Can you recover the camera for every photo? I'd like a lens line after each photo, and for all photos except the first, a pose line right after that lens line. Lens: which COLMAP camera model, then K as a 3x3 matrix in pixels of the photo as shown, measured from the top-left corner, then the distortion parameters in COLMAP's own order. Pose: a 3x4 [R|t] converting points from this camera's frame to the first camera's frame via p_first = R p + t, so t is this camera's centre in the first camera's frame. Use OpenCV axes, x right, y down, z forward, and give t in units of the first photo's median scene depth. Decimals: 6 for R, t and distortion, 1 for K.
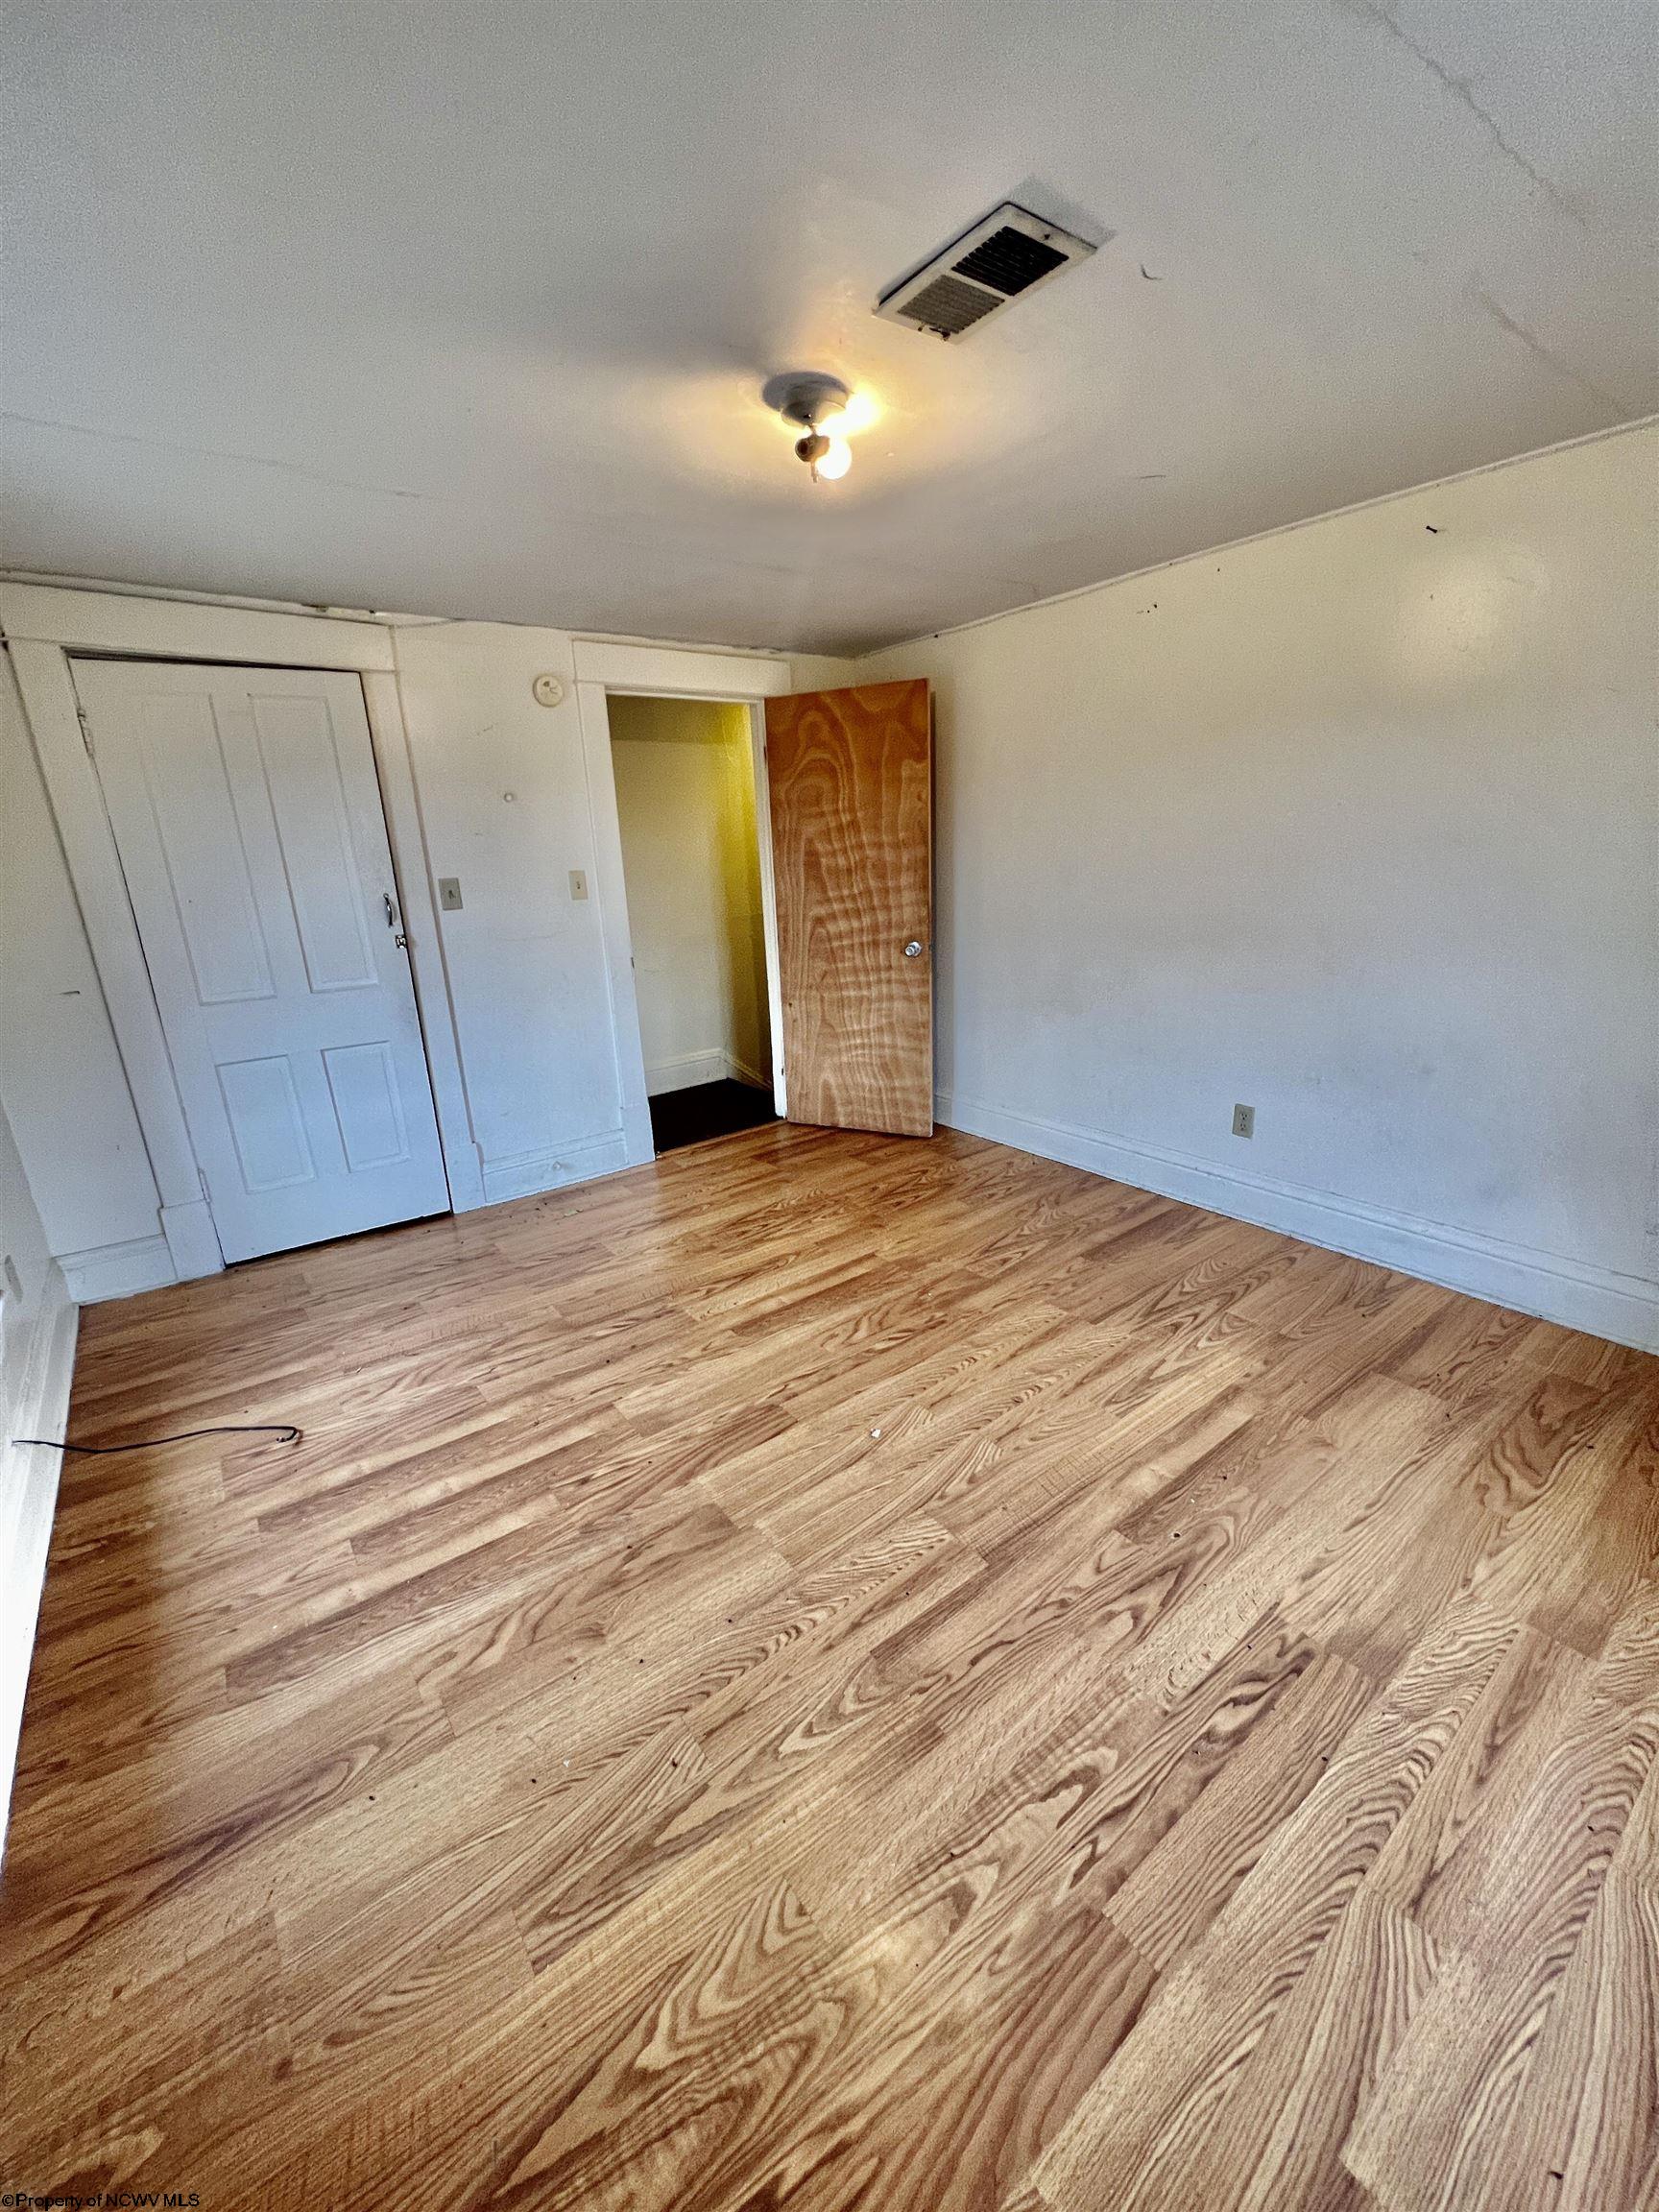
lens RADIAL K [[880.5, 0, 831.6], [0, 880.5, 1105.9], [0, 0, 1]] dist [-0.000967, 0.000342]
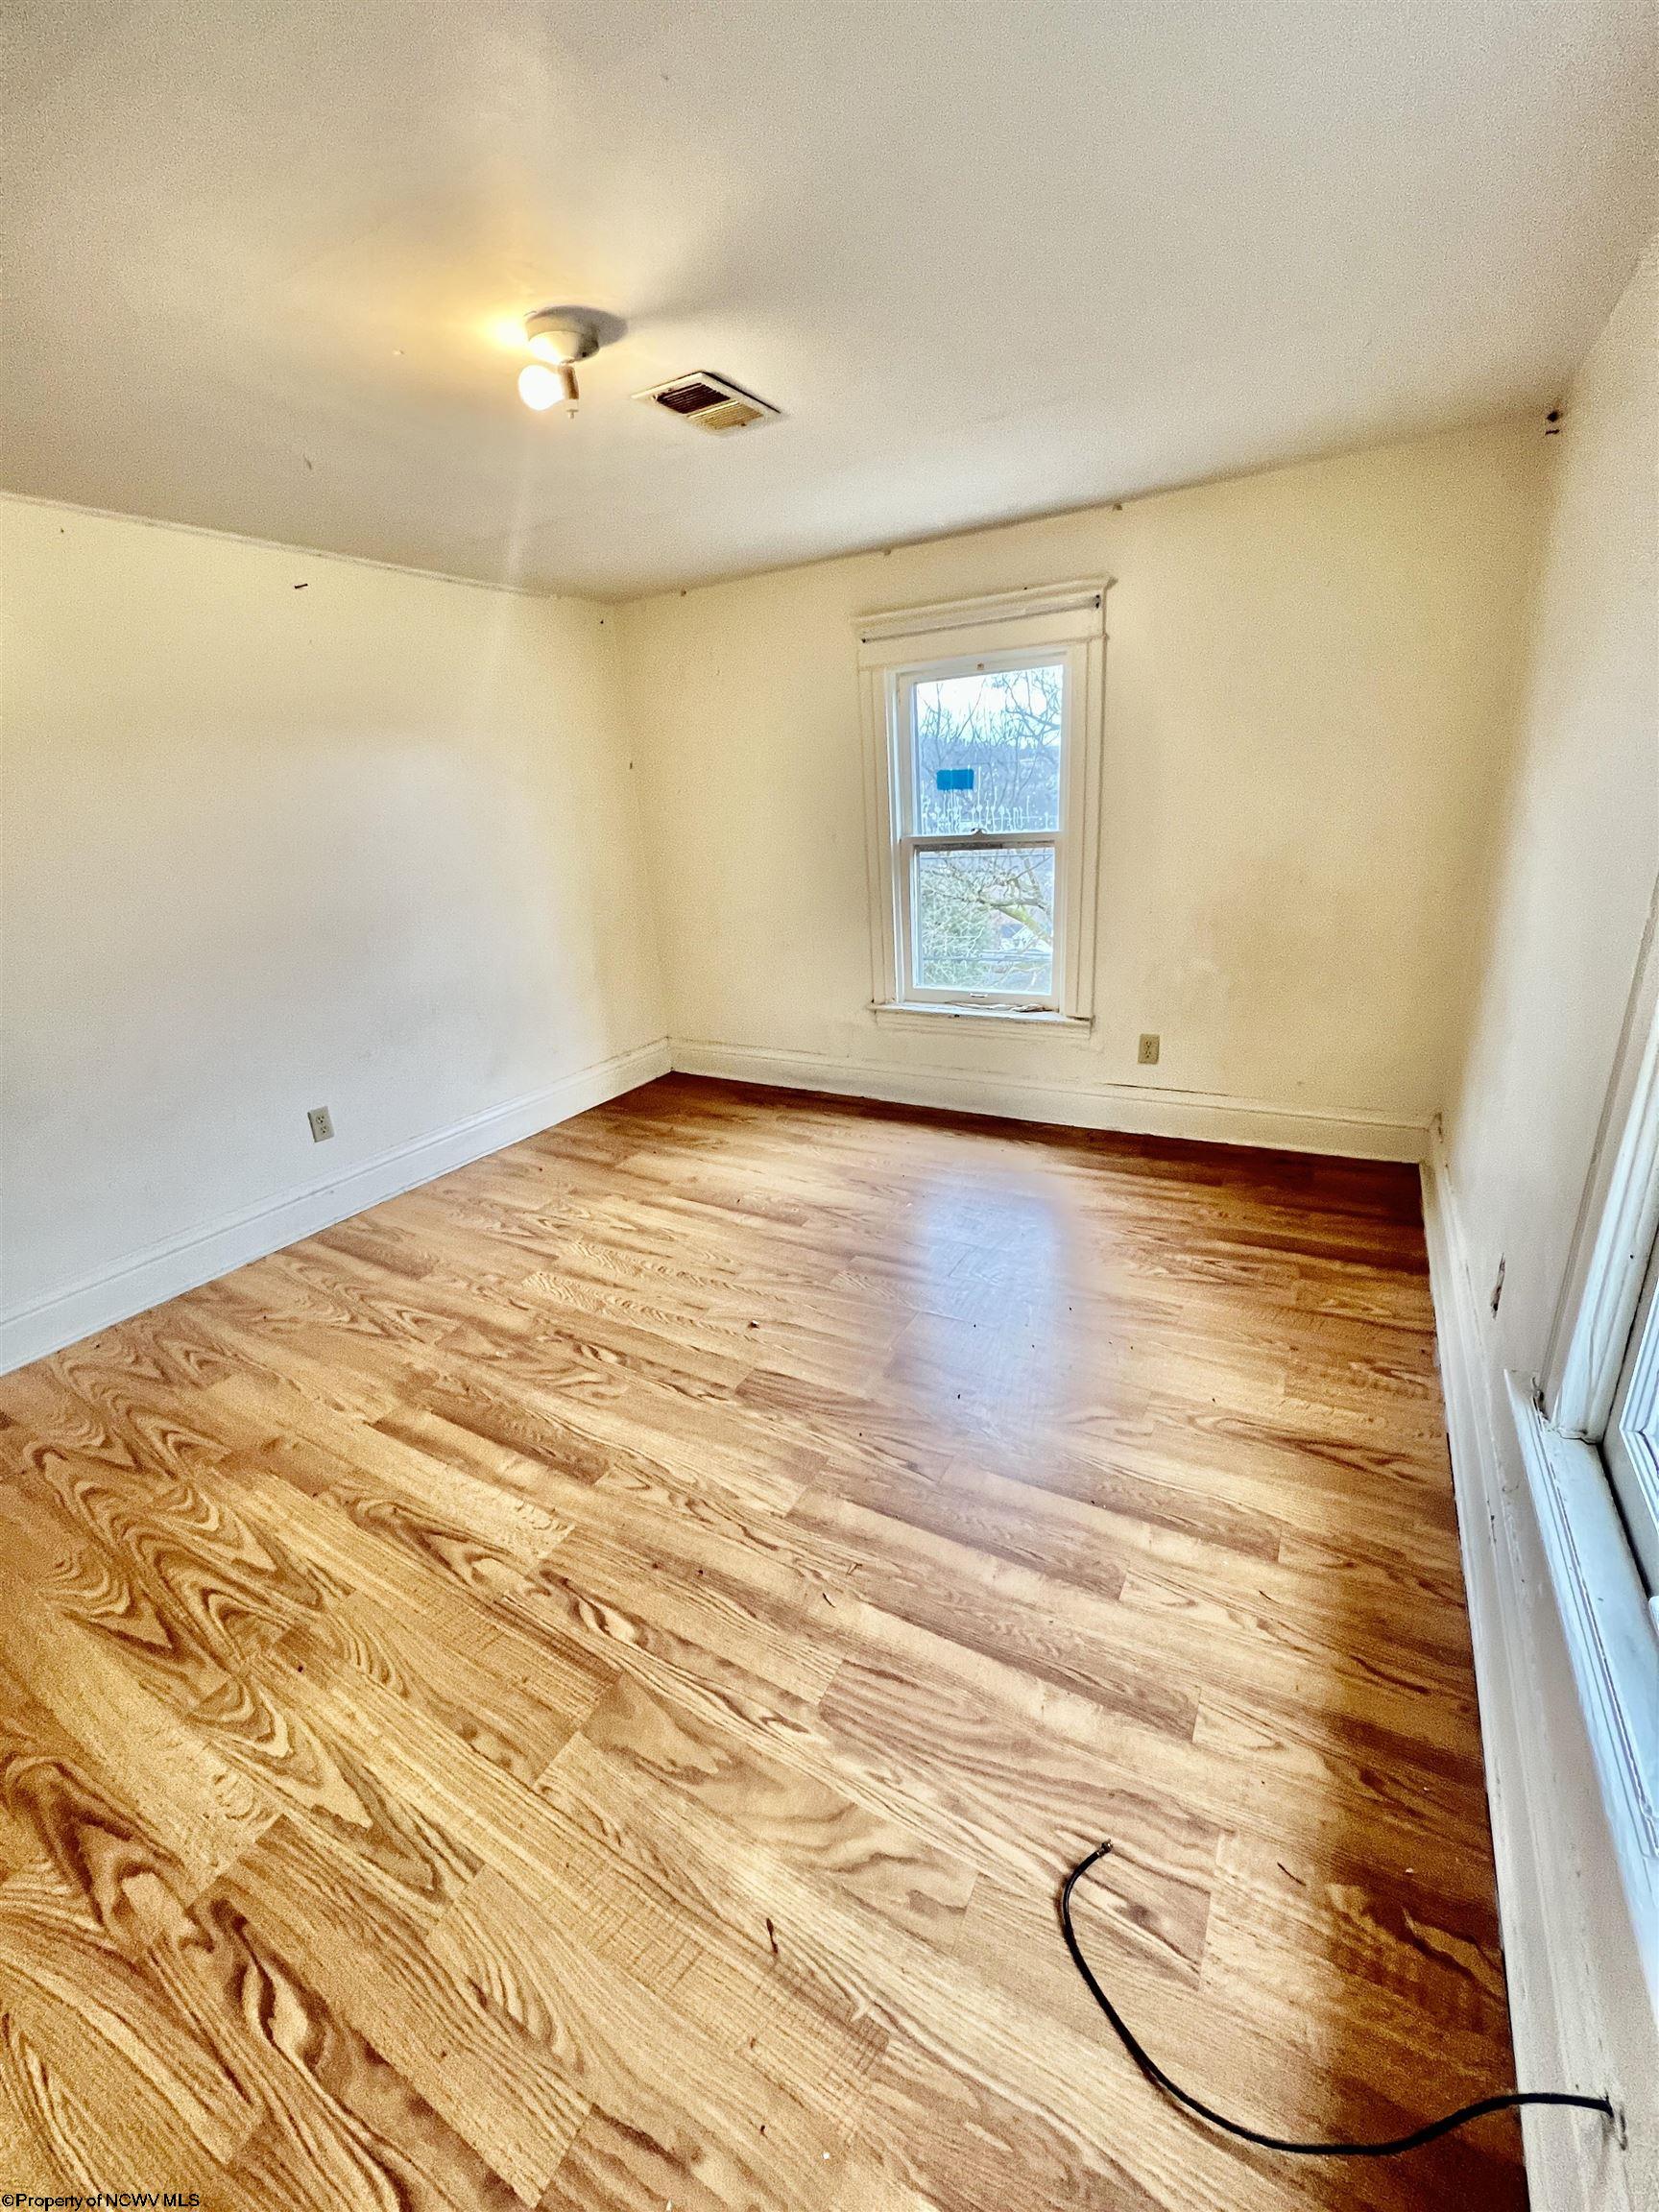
lens RADIAL K [[880.5, 0, 826.9], [0, 880.5, 1105.4], [0, 0, 1]] dist [-0.000967, 0.000342]
pose [[-0.387714, -0.247855, 0.887832, -0.805511], [0.344450, 0.854441, 0.388953, -0.242039], [-0.855004, 0.456616, -0.245906, 0.932095]]
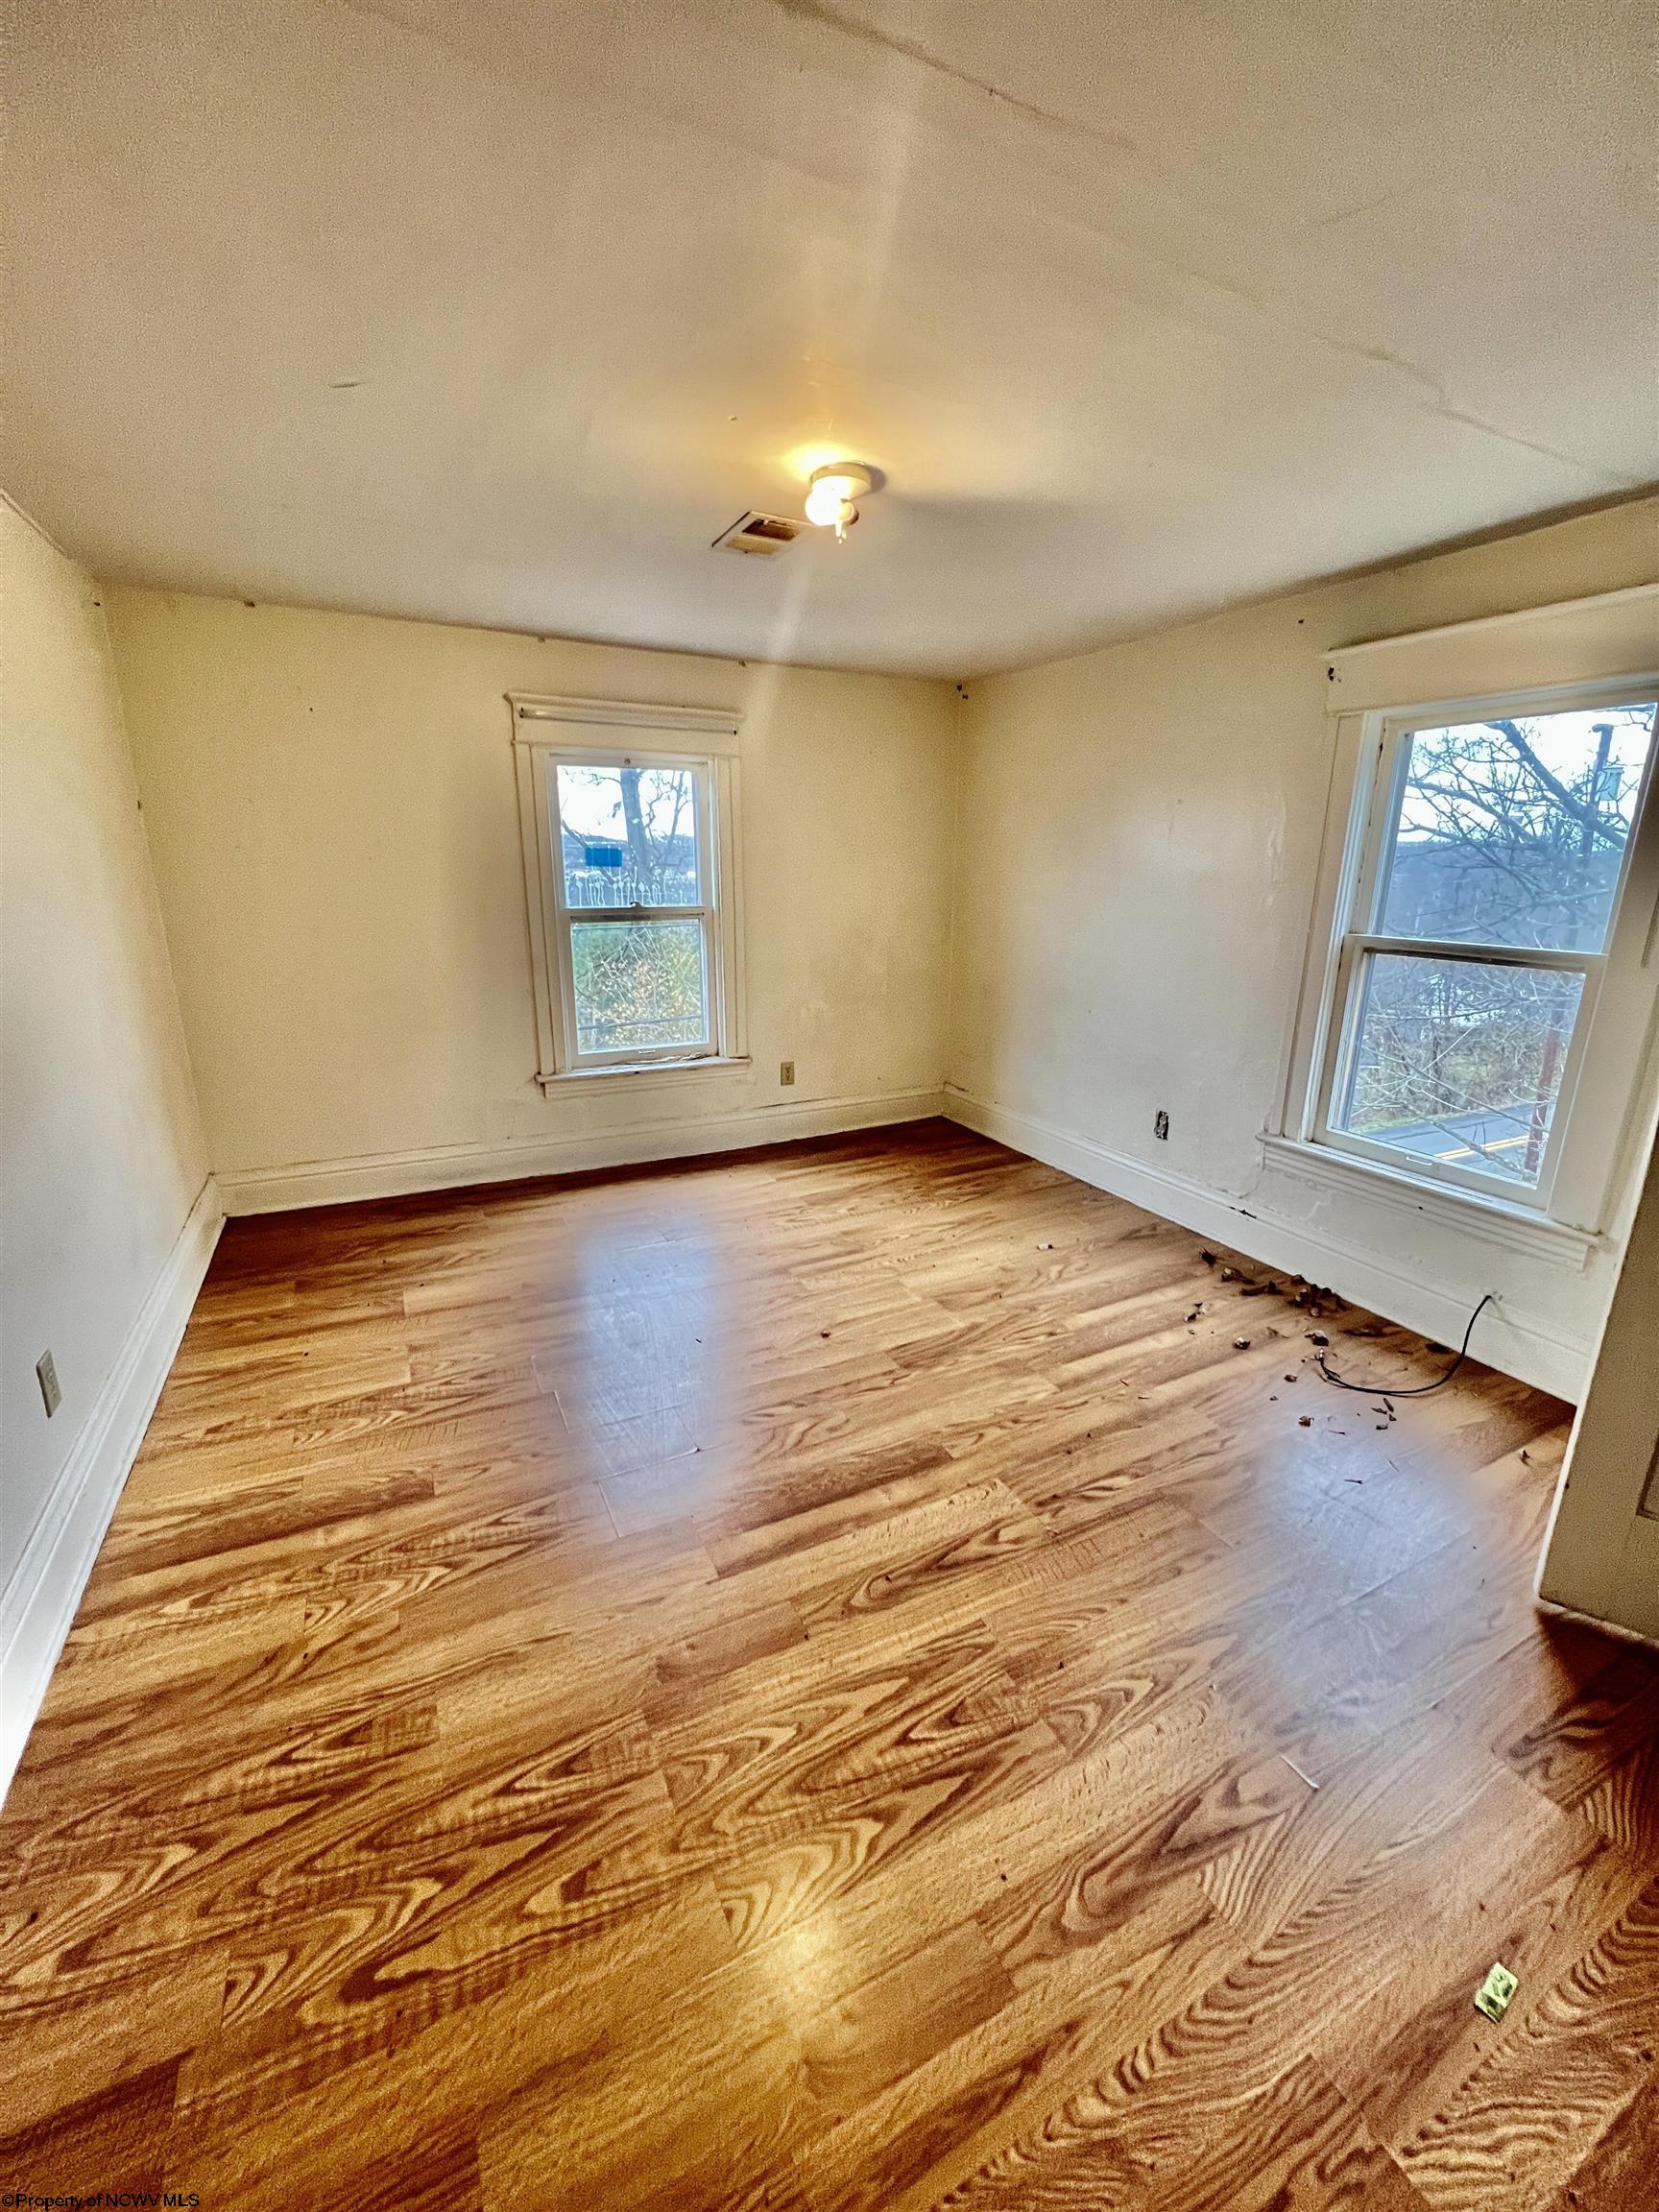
lens RADIAL K [[880.5, 0, 829.3], [0, 880.5, 1105.4], [0, 0, 1]] dist [-0.000967, 0.000342]
pose [[-0.983900, -0.016735, 0.177934, -0.150396], [0.081569, 0.843810, 0.530407, -0.488690], [-0.159019, 0.536381, -0.828860, 1.618573]]
